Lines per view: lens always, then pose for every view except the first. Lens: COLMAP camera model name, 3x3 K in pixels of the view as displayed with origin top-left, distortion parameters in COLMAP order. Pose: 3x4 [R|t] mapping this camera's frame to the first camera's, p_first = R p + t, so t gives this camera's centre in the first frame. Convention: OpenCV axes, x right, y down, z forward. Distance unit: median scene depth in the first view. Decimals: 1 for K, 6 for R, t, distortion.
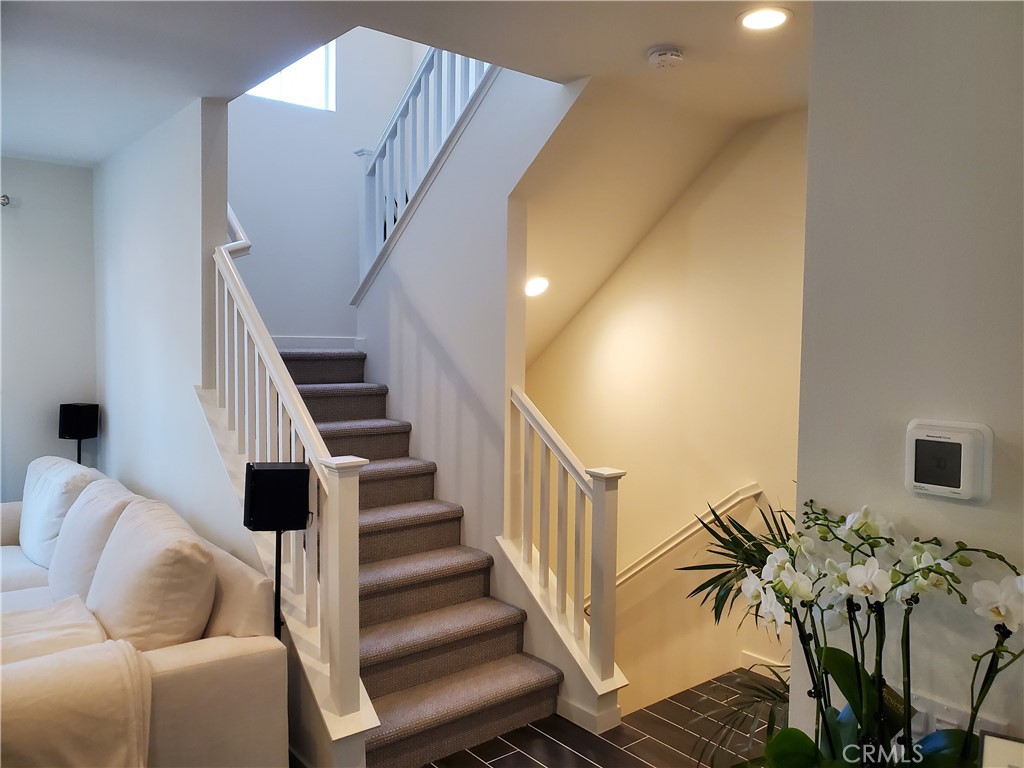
lens RADIAL K [[786.5, 0, 513.9], [0, 786.5, 387.3], [0, 0, 1]] dist [0.011568, 0.001937]
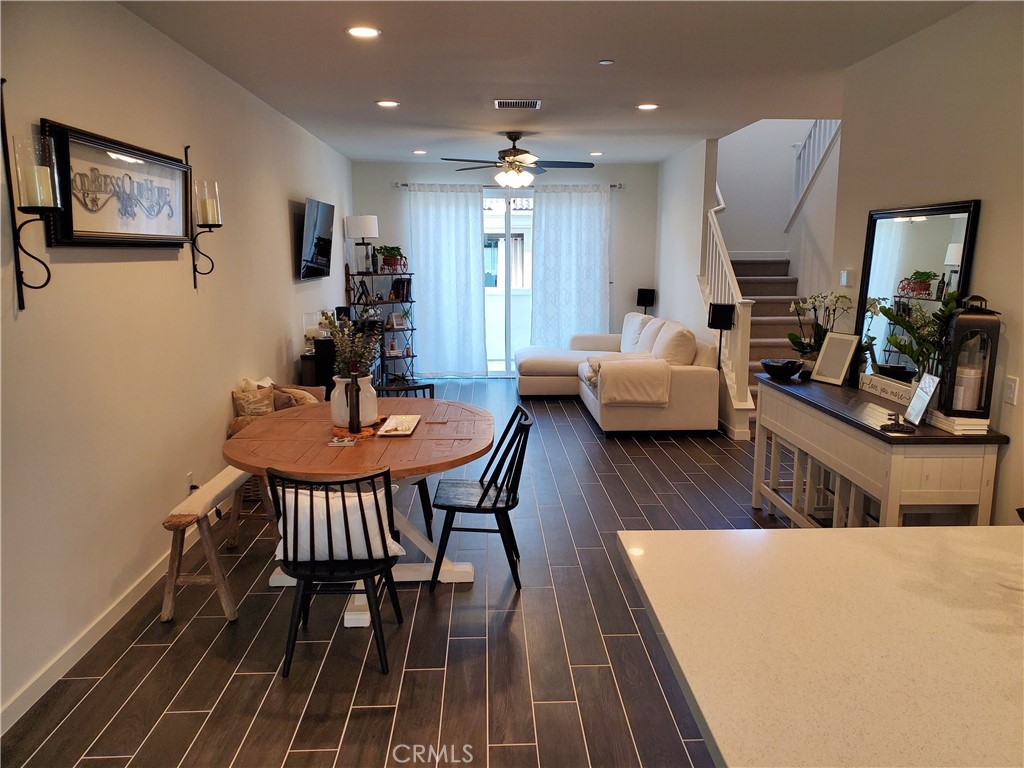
lens RADIAL K [[786.5, 0, 510.6], [0, 786.5, 387.8], [0, 0, 1]] dist [0.011568, 0.001937]
pose [[0.793114, 0.083384, -0.603338, 0.521940], [-0.020812, 0.993716, 0.109978, 0.077277], [0.608717, -0.074669, 0.789866, -1.046566]]
